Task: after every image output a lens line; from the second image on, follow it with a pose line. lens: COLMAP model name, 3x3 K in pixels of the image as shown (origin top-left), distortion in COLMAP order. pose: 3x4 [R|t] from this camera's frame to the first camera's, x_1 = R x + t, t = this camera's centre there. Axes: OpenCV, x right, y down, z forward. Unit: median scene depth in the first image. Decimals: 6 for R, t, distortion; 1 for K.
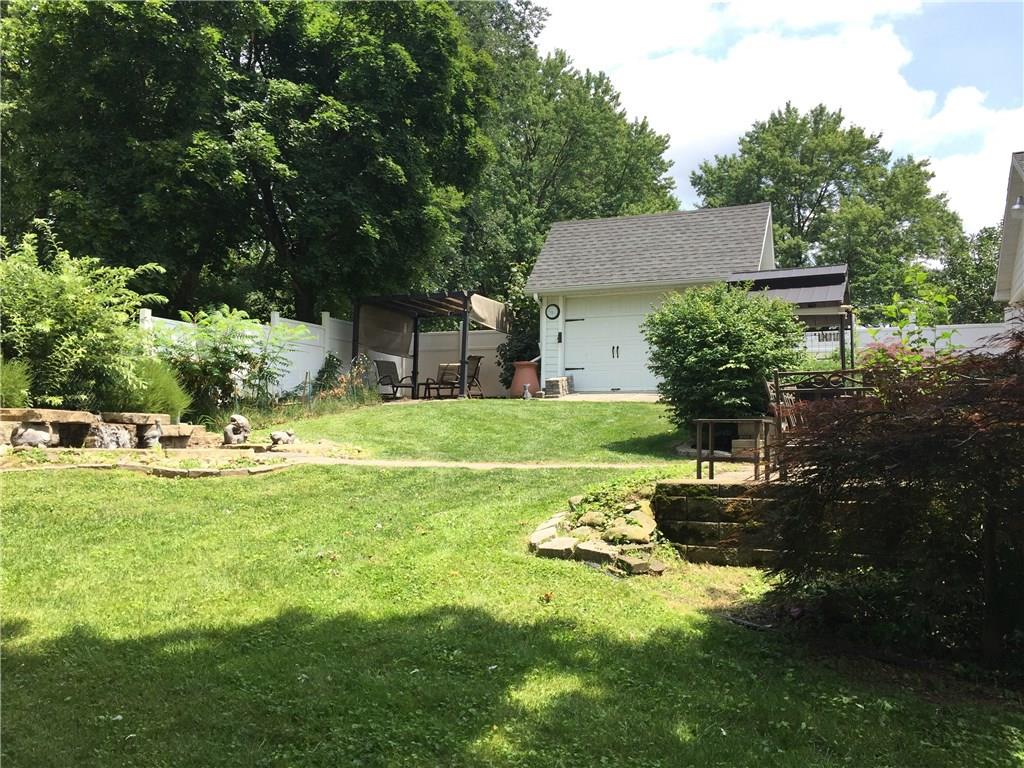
lens RADIAL K [[869.4, 0, 513.5], [0, 869.4, 382.8], [0, 0, 1]] dist [0.038476, 0.001833]
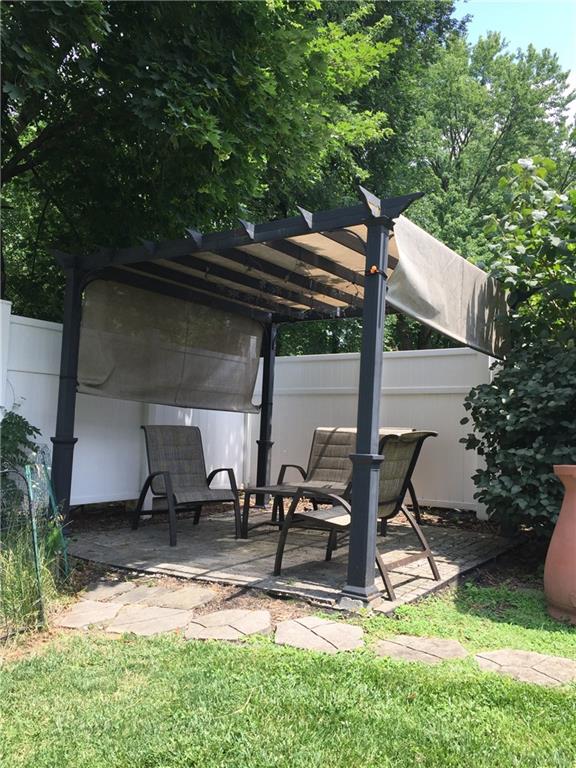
lens RADIAL K [[652.1, 0, 288.8], [0, 652.1, 387.8], [0, 0, 1]] dist [0.038476, 0.001833]
pose [[0.981186, 0.005822, -0.192976, -0.034511], [-0.008898, 0.999847, -0.015073, -0.035934], [0.192858, 0.016506, 0.981088, 0.665454]]
